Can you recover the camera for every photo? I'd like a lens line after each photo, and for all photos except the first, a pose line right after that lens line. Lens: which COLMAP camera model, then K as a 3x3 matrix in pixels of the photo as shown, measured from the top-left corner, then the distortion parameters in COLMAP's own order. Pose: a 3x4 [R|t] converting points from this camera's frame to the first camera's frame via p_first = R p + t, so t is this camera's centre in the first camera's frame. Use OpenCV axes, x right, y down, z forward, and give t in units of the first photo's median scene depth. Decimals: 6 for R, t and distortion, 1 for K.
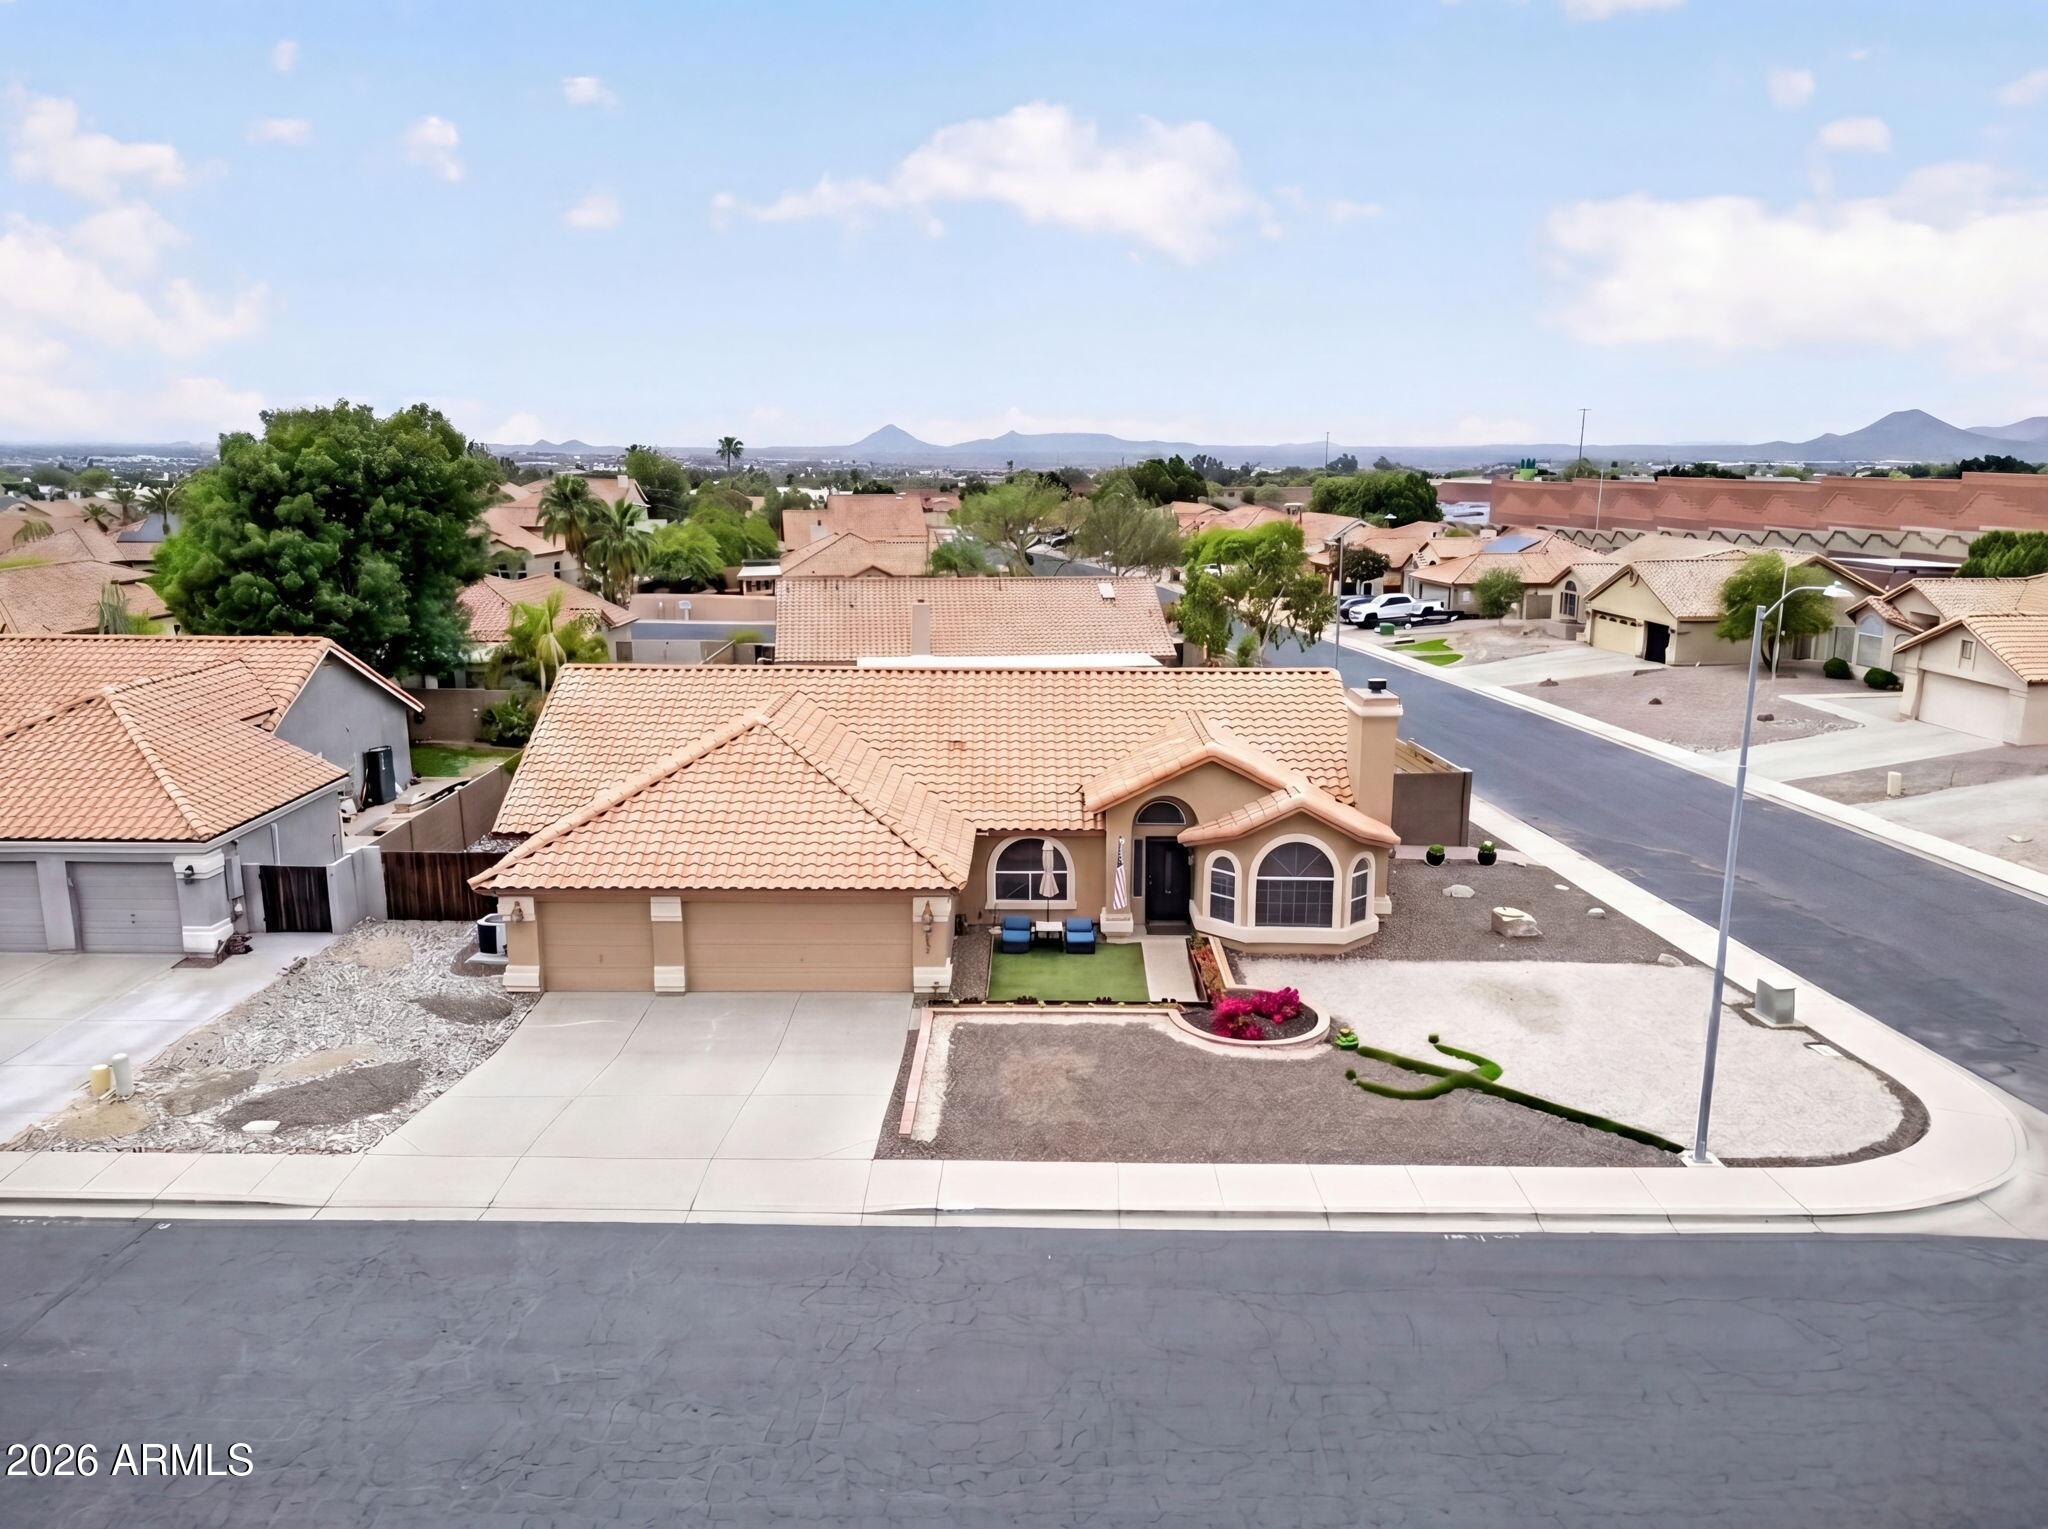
lens RADIAL K [[1478.9, 0, 1014.0], [0, 1478.9, 760.5], [0, 0, 1]] dist [0.057183, -0.004568]
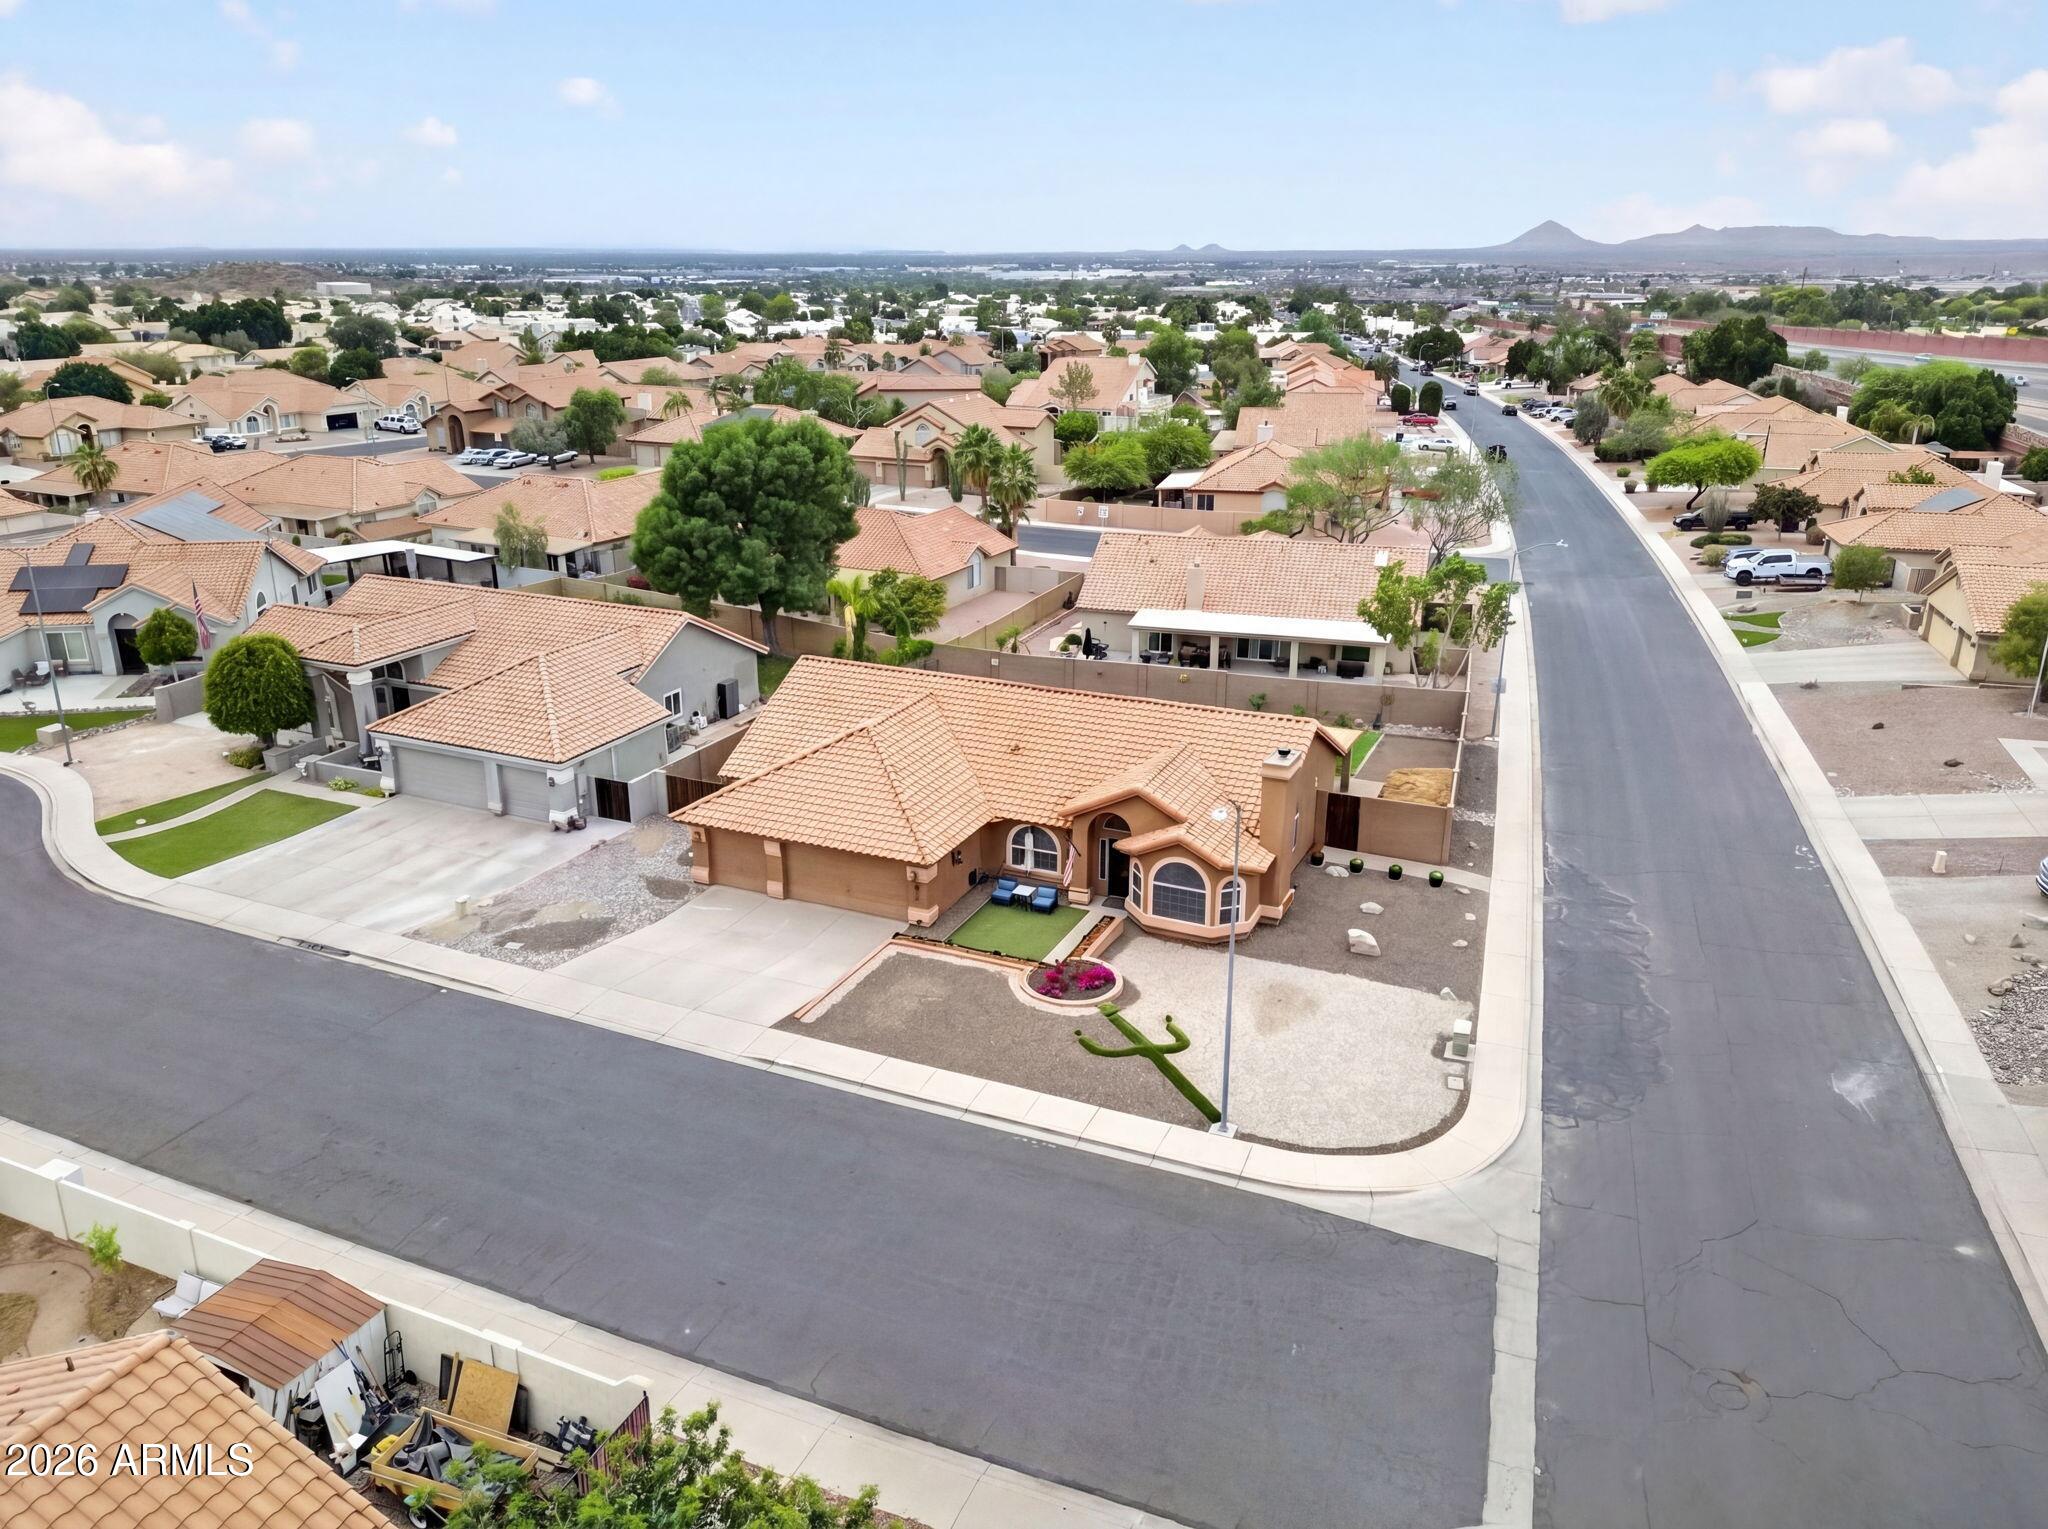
lens RADIAL K [[1478.9, 0, 1022.9], [0, 1478.9, 763.0], [0, 0, 1]] dist [0.057183, -0.004568]
pose [[0.917107, 0.130607, -0.376639, 0.563037], [-0.081269, 0.986220, 0.144104, -0.225833], [0.390270, -0.101550, 0.915083, -0.331664]]
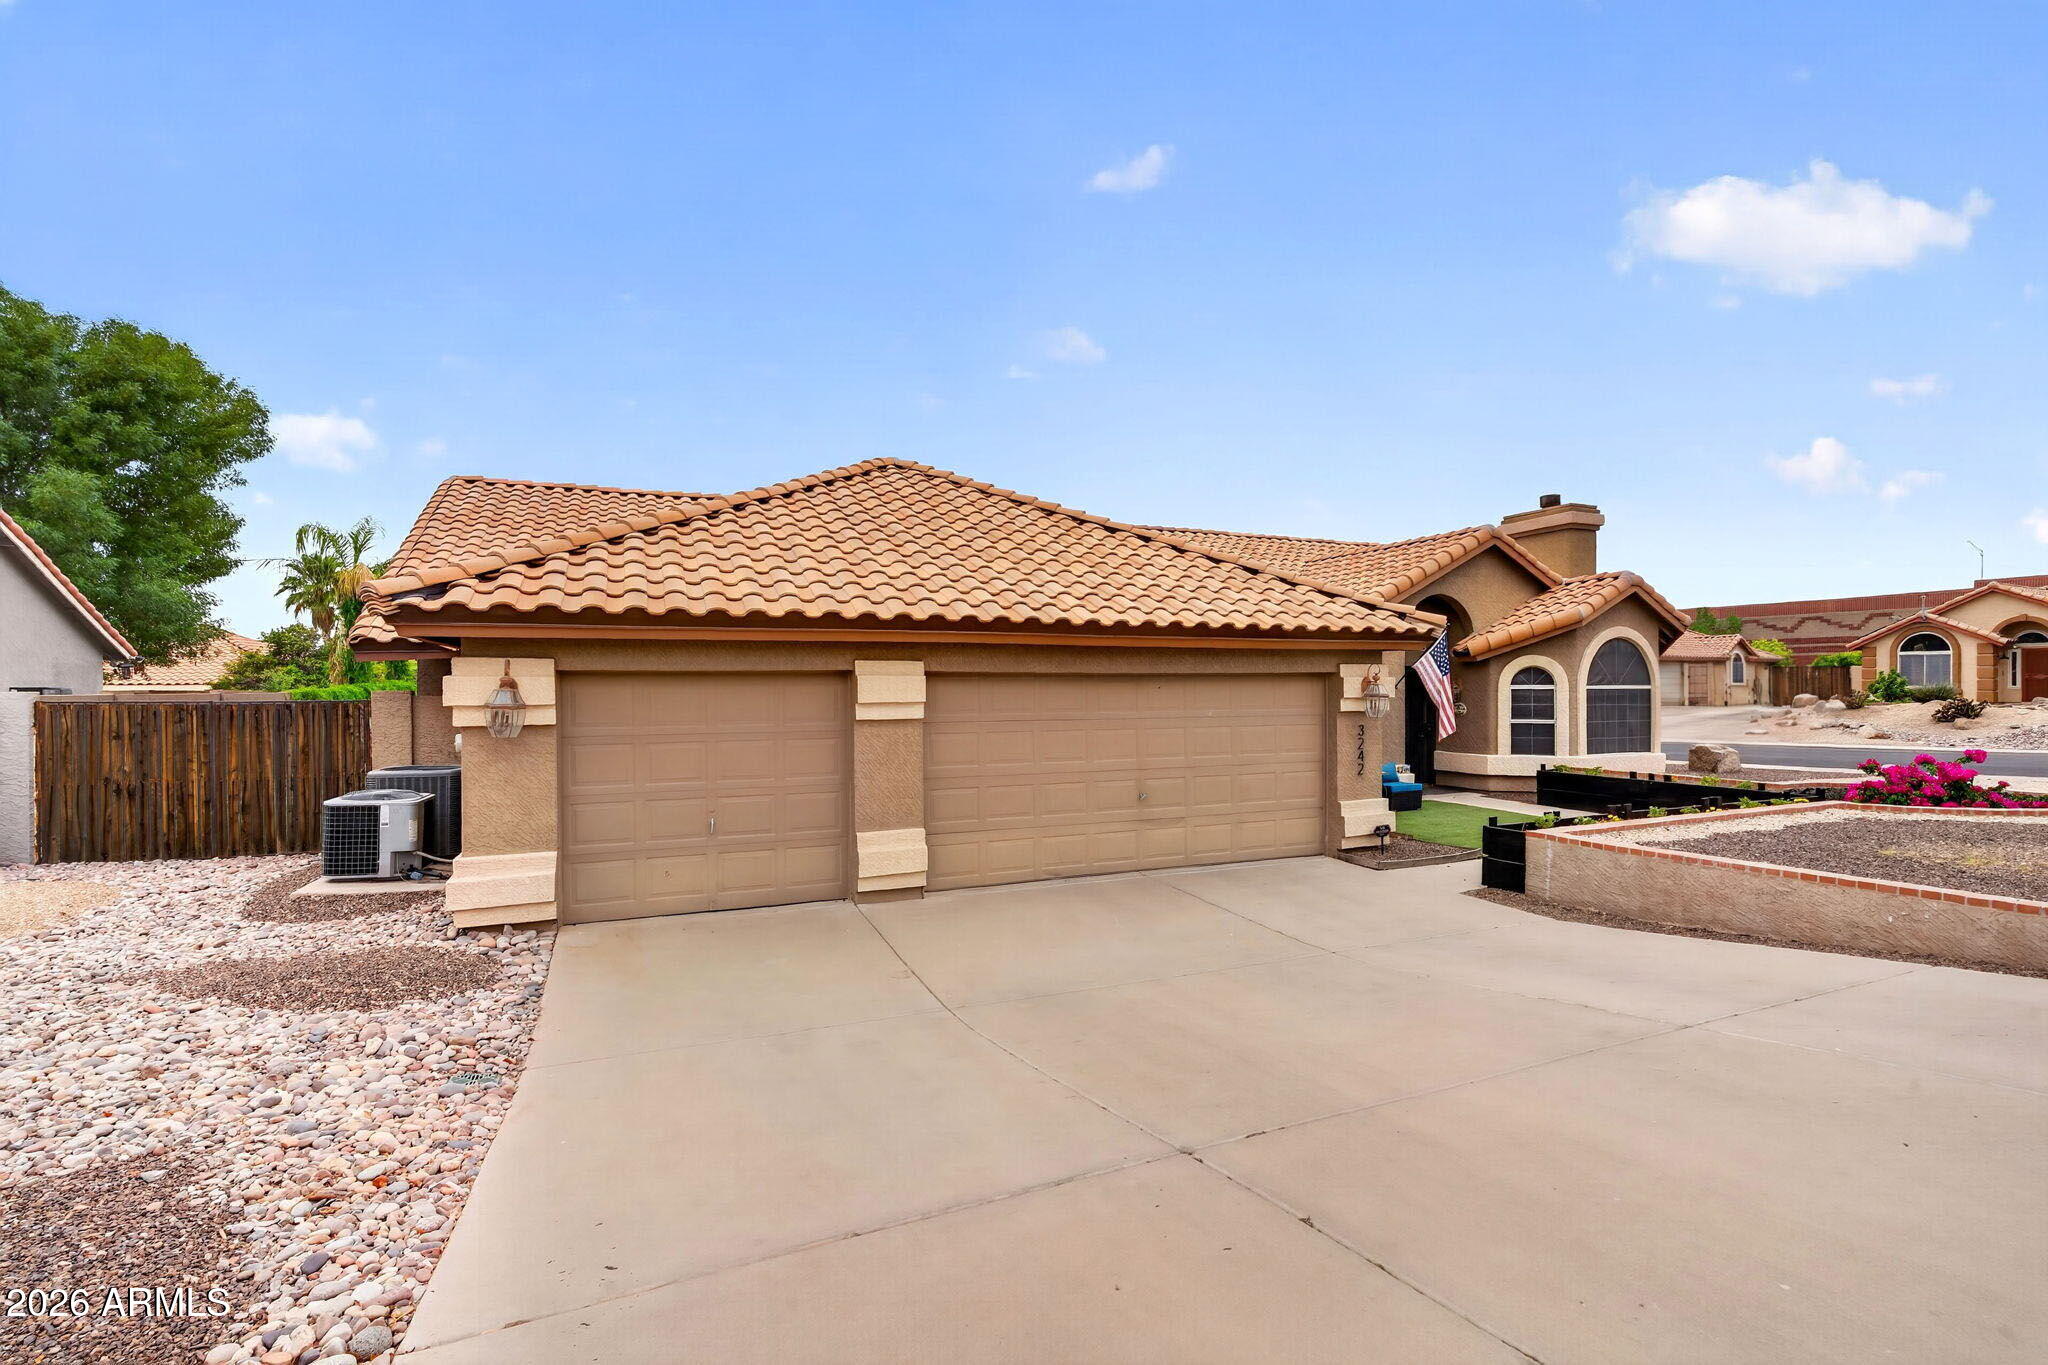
lens RADIAL K [[925.4, 0, 1012.9], [0, 925.4, 695.8], [0, 0, 1]] dist [-0.003339, 0.000489]
pose [[0.917904, -0.010809, 0.396656, -0.283814], [0.095475, 0.976278, -0.194335, 0.145081], [-0.385146, 0.216252, 0.897161, 0.685891]]
